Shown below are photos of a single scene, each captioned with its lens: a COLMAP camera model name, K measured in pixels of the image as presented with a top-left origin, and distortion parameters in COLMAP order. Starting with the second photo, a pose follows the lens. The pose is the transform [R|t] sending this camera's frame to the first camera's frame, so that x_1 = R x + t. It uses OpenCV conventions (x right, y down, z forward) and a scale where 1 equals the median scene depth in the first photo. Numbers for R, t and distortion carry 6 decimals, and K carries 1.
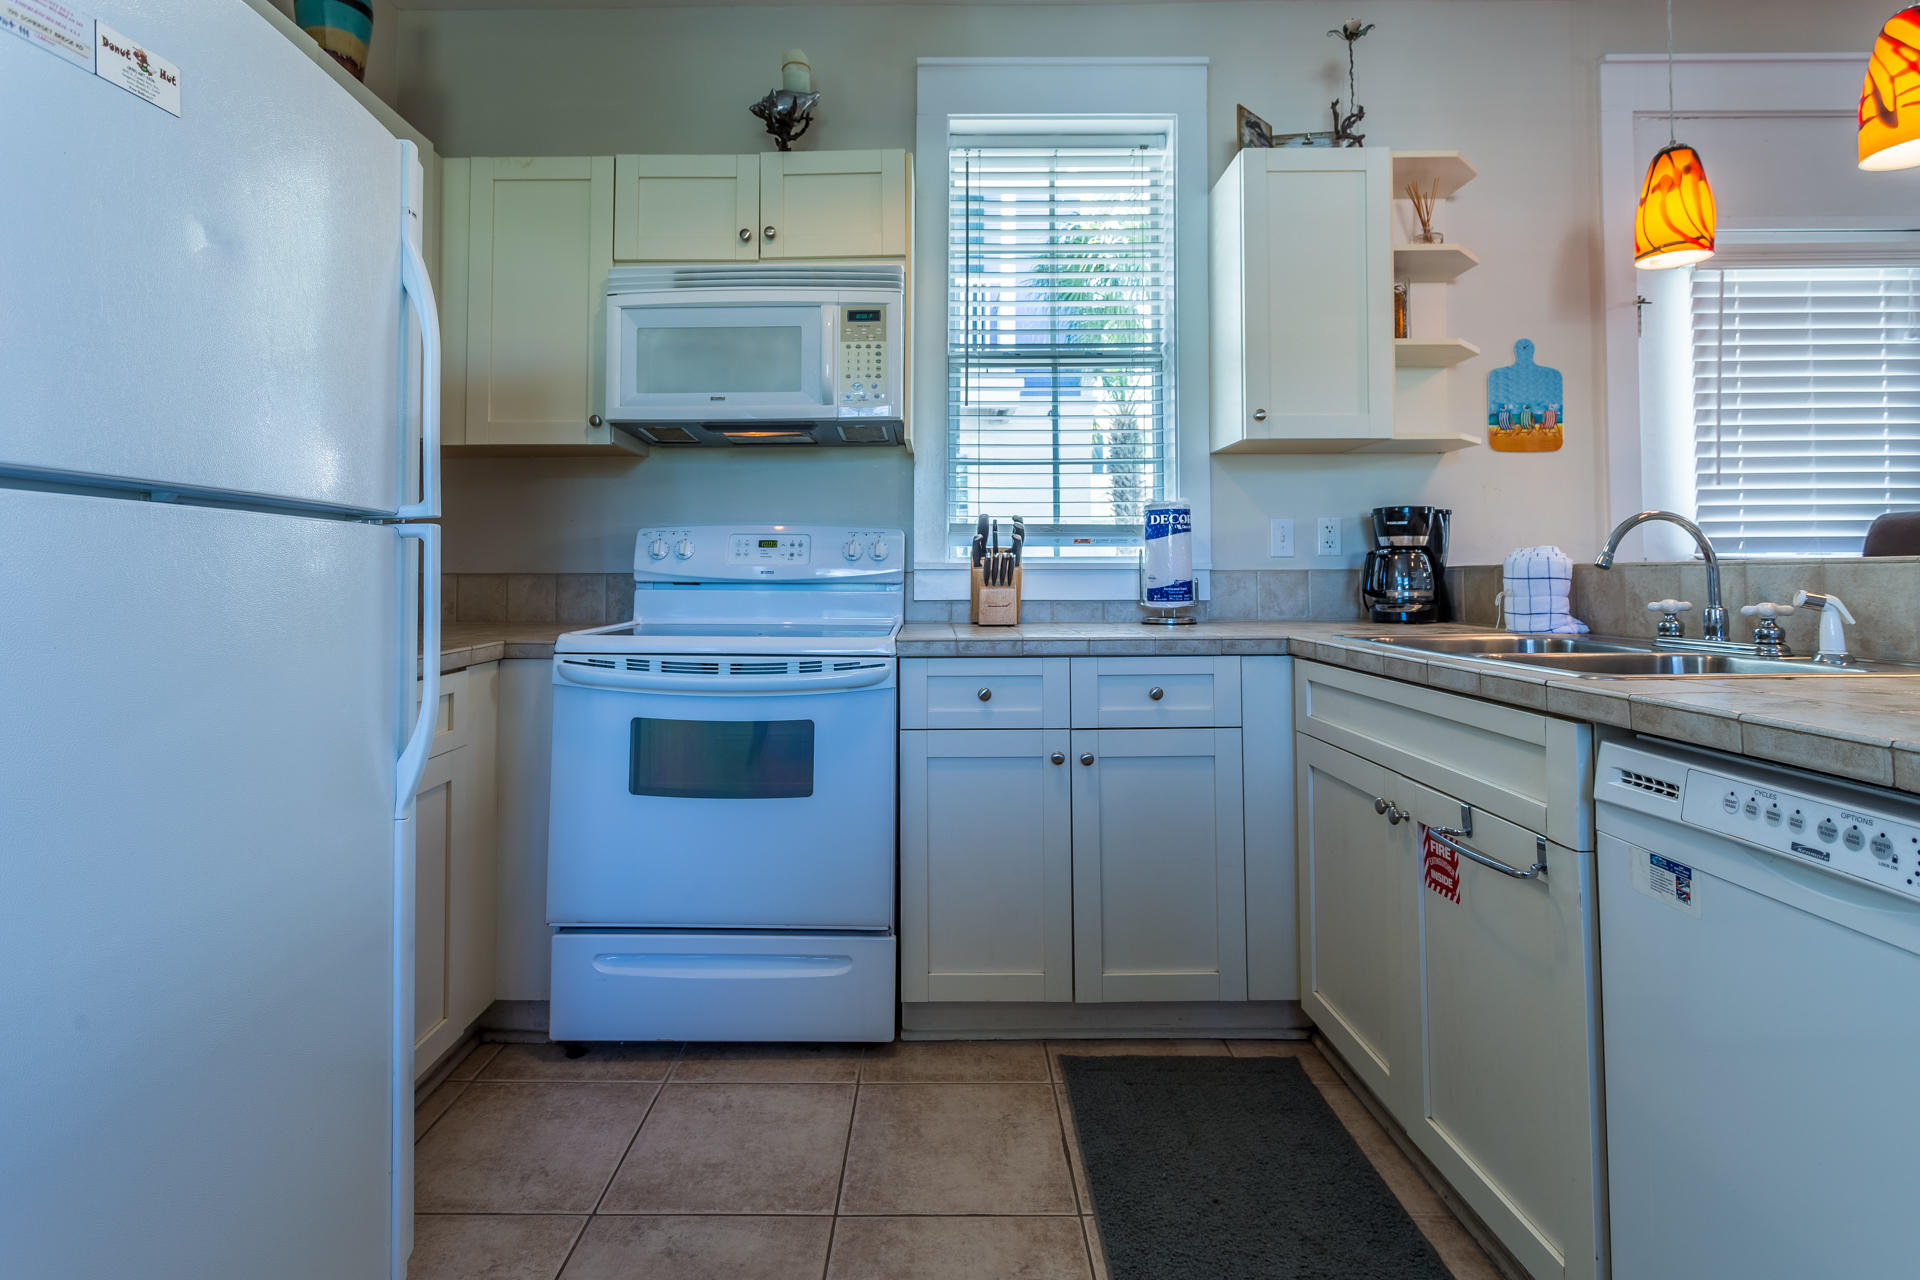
lens RADIAL K [[956.4, 0, 913.0], [0, 956.4, 544.0], [0, 0, 1]] dist [0.001806, -0.000602]
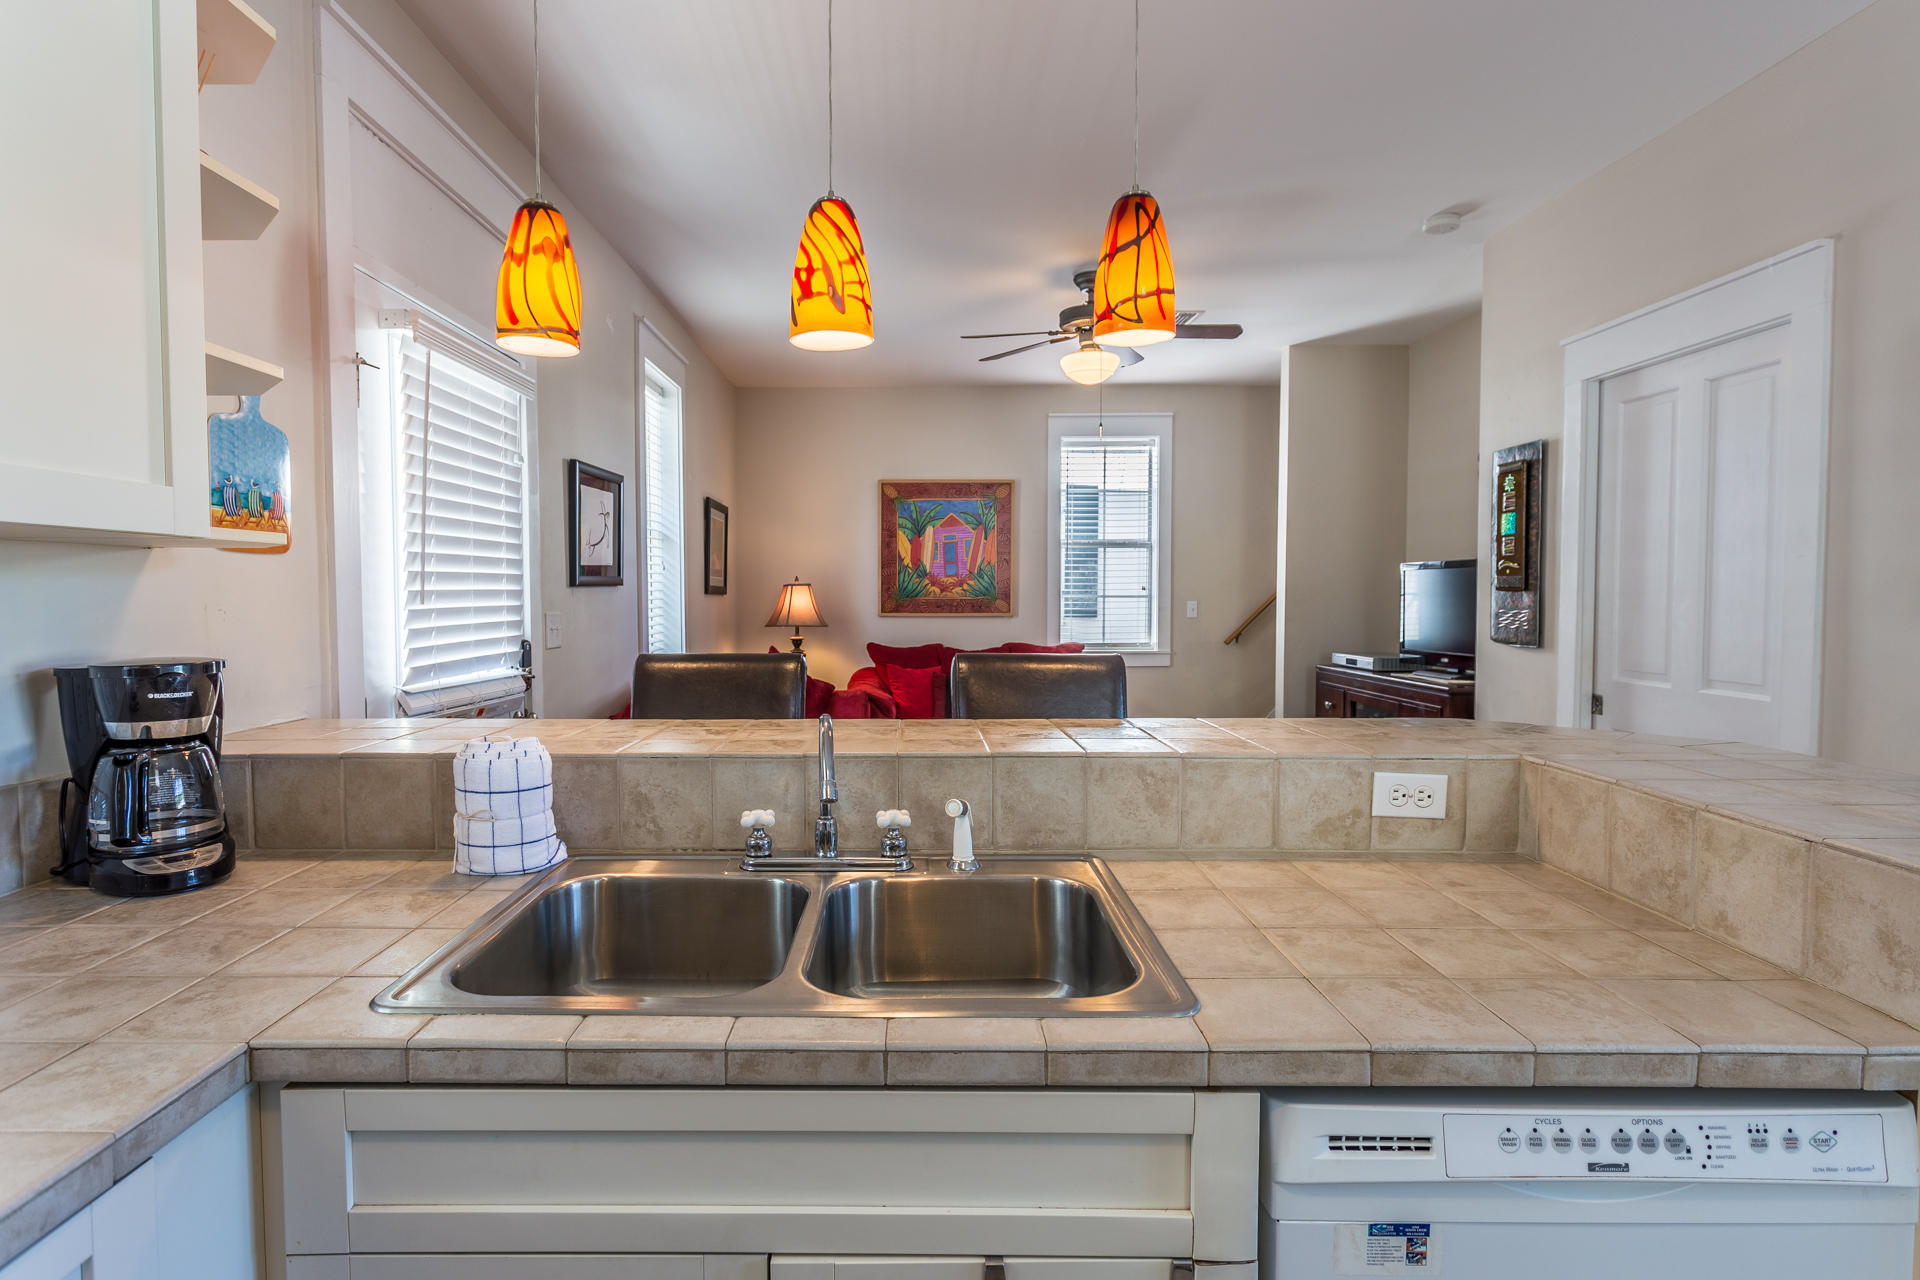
lens RADIAL K [[943.2, 0, 923.6], [0, 943.2, 640.2], [0, 0, 1]] dist [0.008207, -0.002896]
pose [[-0.013906, -0.049036, 0.998700, -0.006702], [-0.030112, 0.998364, 0.048600, -0.090971], [-0.999450, -0.029397, -0.015360, 0.617109]]
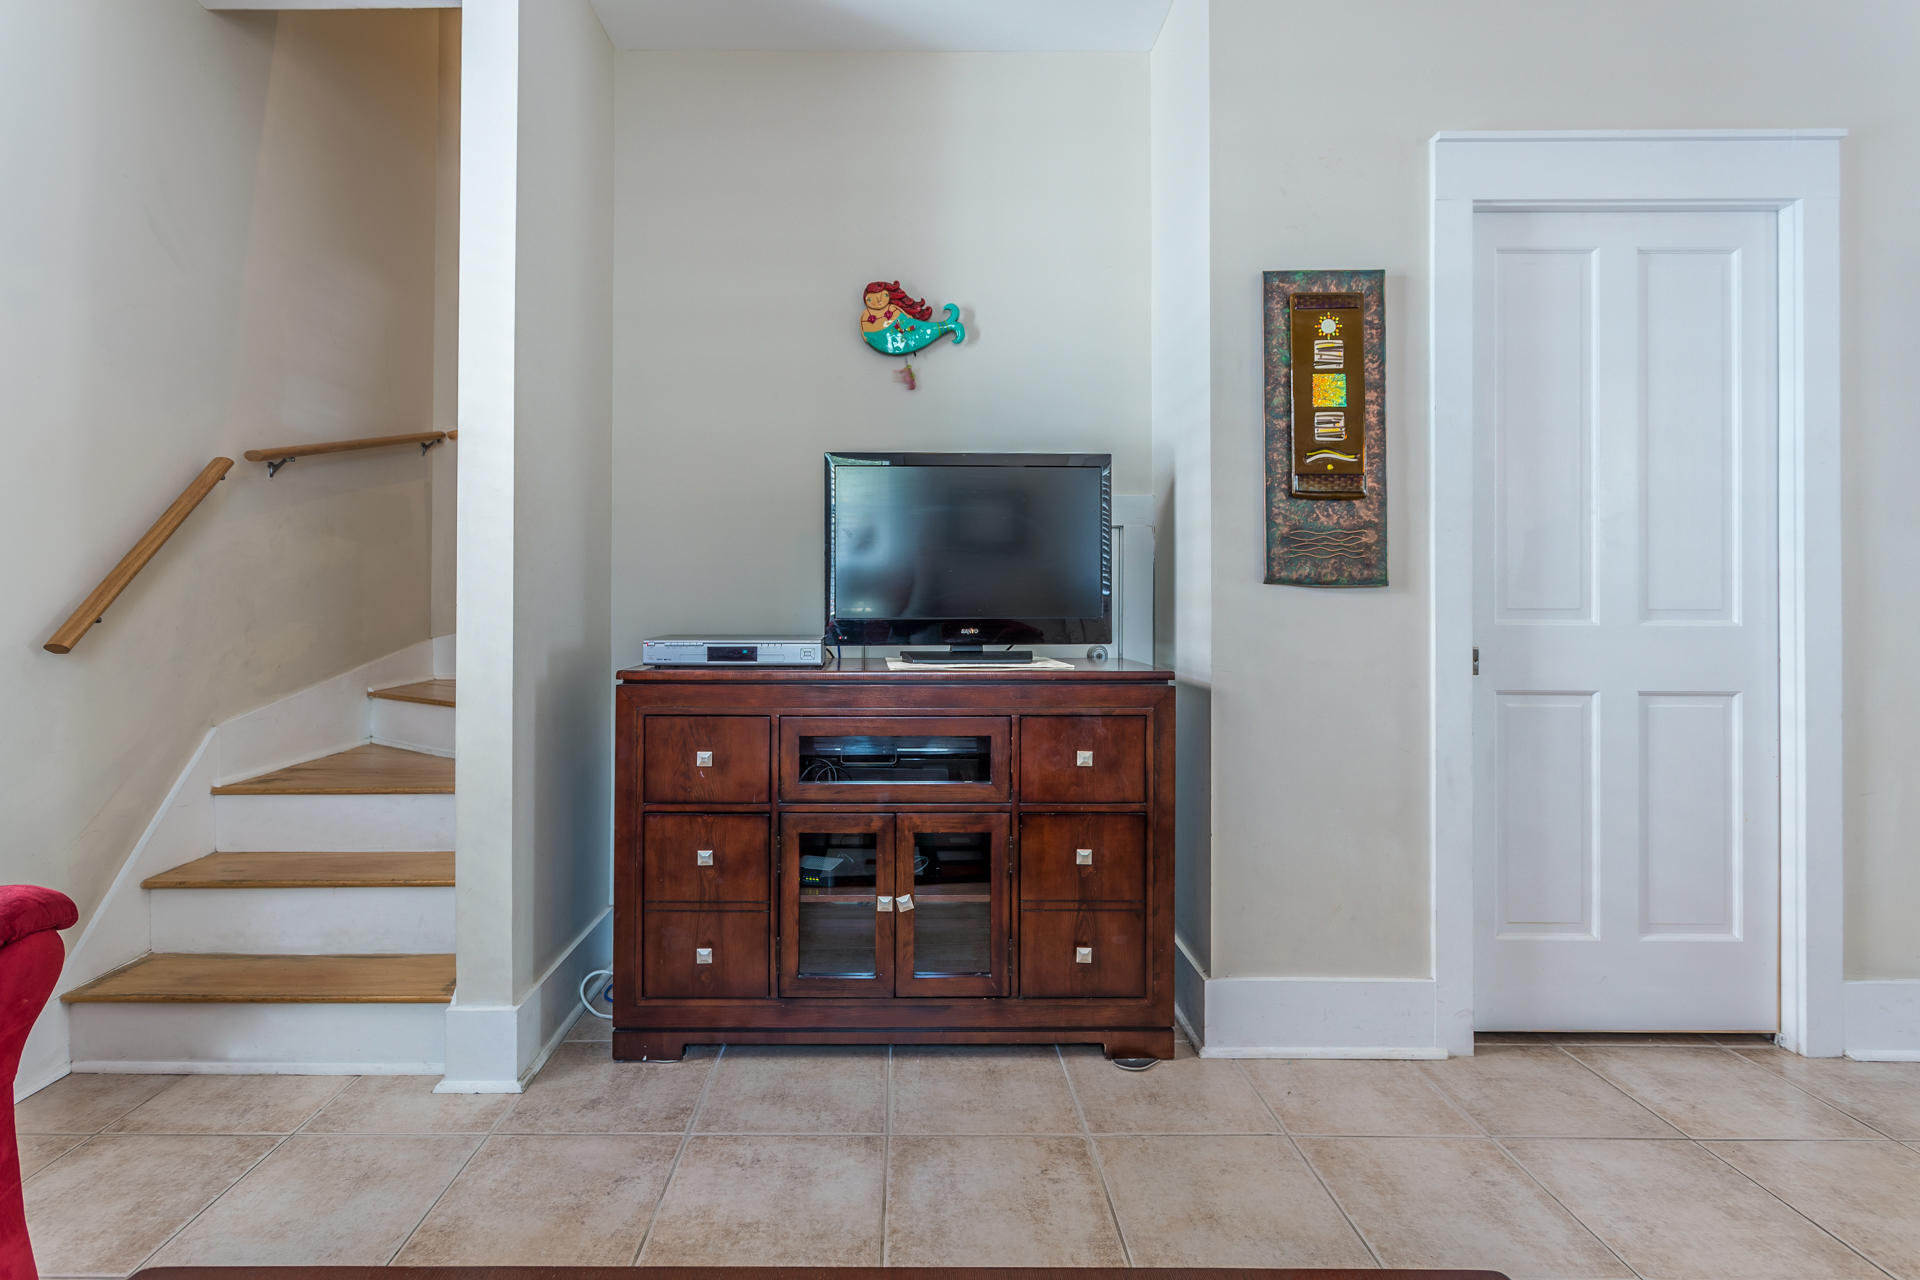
lens RADIAL K [[943.2, 0, 926.4], [0, 943.2, 591.2], [0, 0, 1]] dist [0.008207, -0.002896]
pose [[-0.999963, -0.000326, -0.008651, 1.858022], [0.000023, 0.999187, -0.040328, 0.003605], [0.008657, -0.040326, -0.999149, 0.594266]]
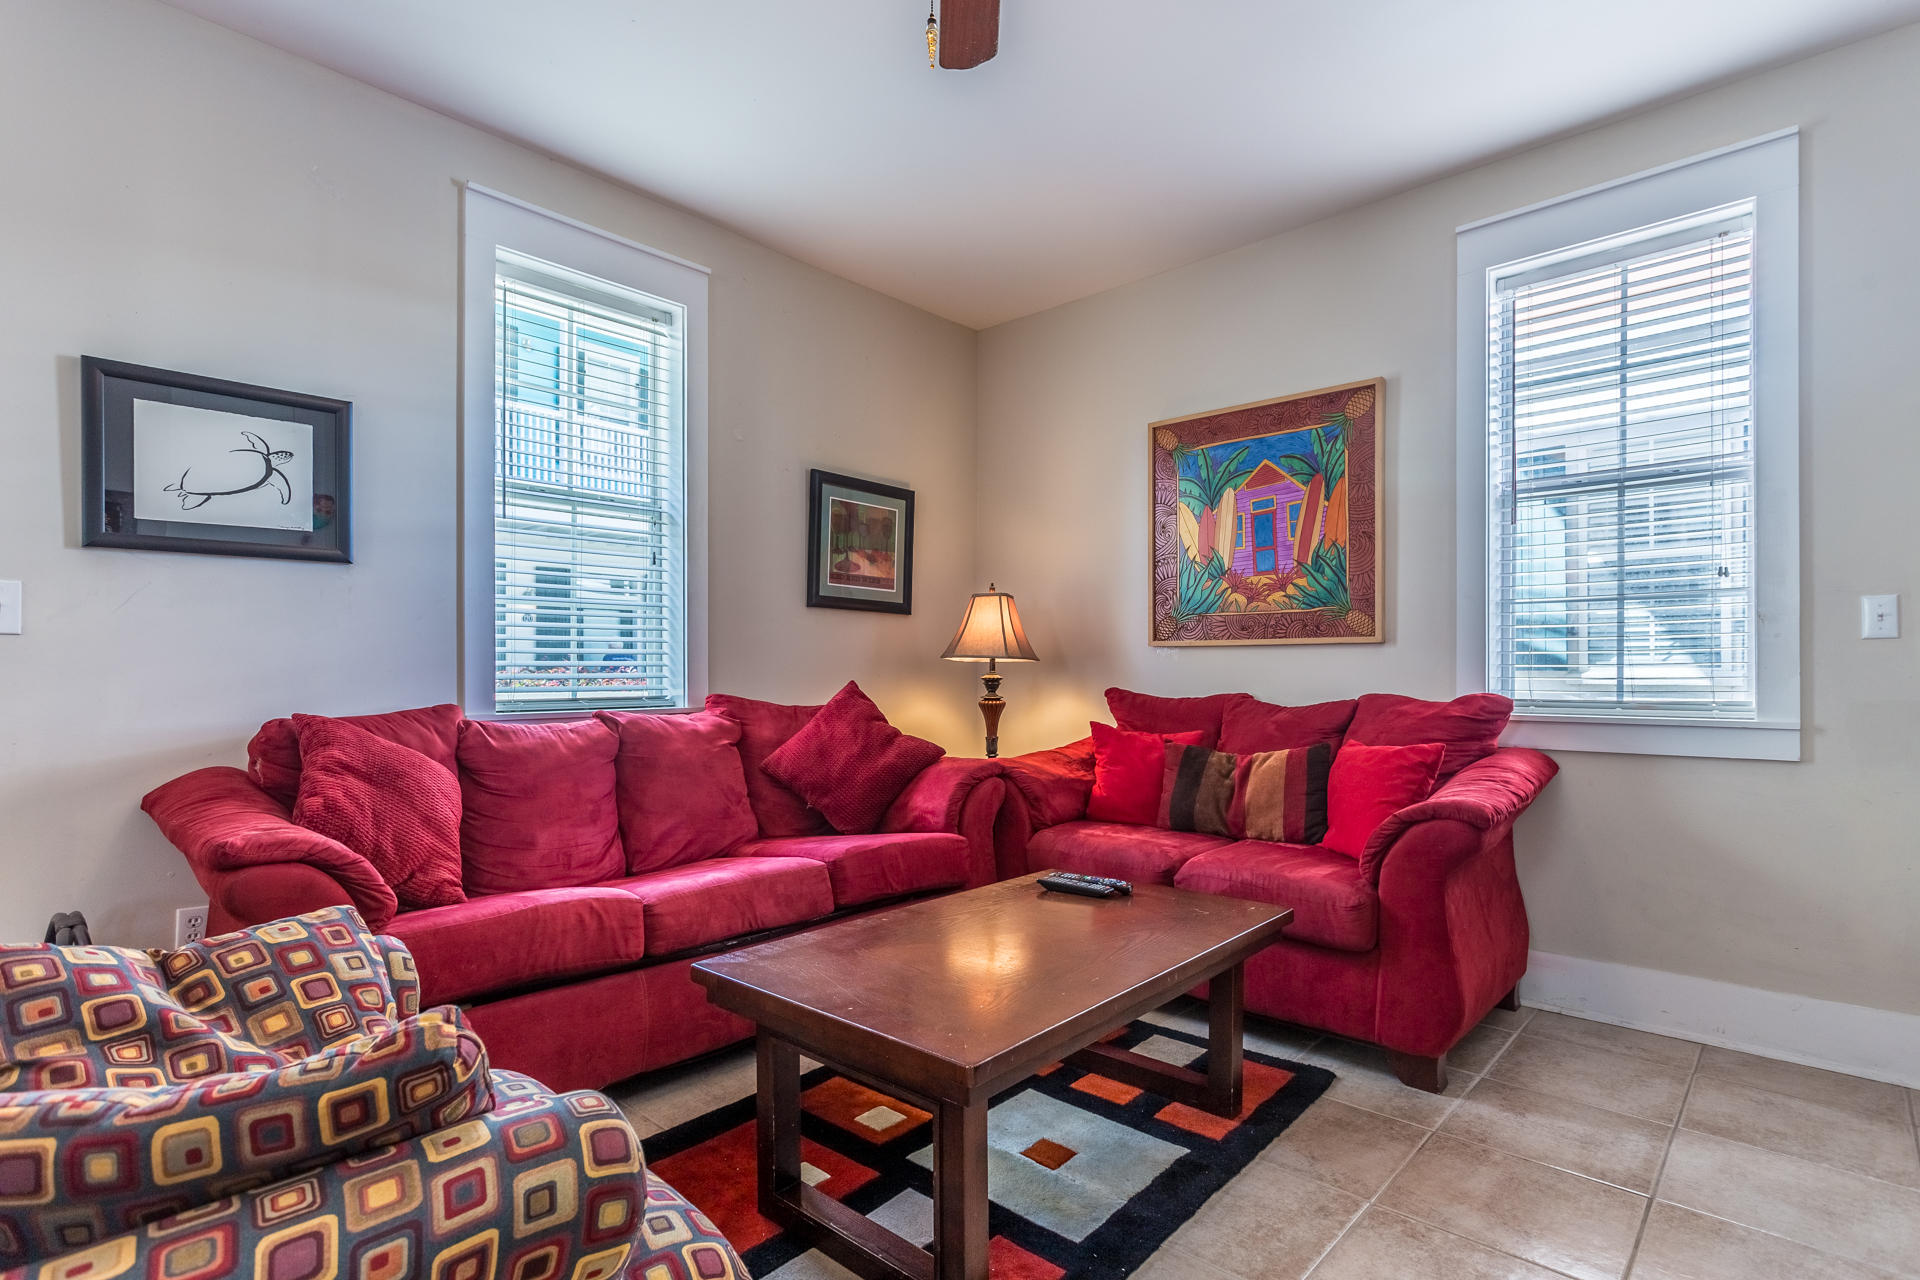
lens RADIAL K [[943.2, 0, 962.4], [0, 943.2, 672.2], [0, 0, 1]] dist [0.008207, -0.002896]
pose [[0.668228, 0.001994, 0.743954, 1.245548], [-0.025322, 0.999478, 0.020066, -0.006546], [-0.743526, -0.032246, 0.667930, -0.136842]]
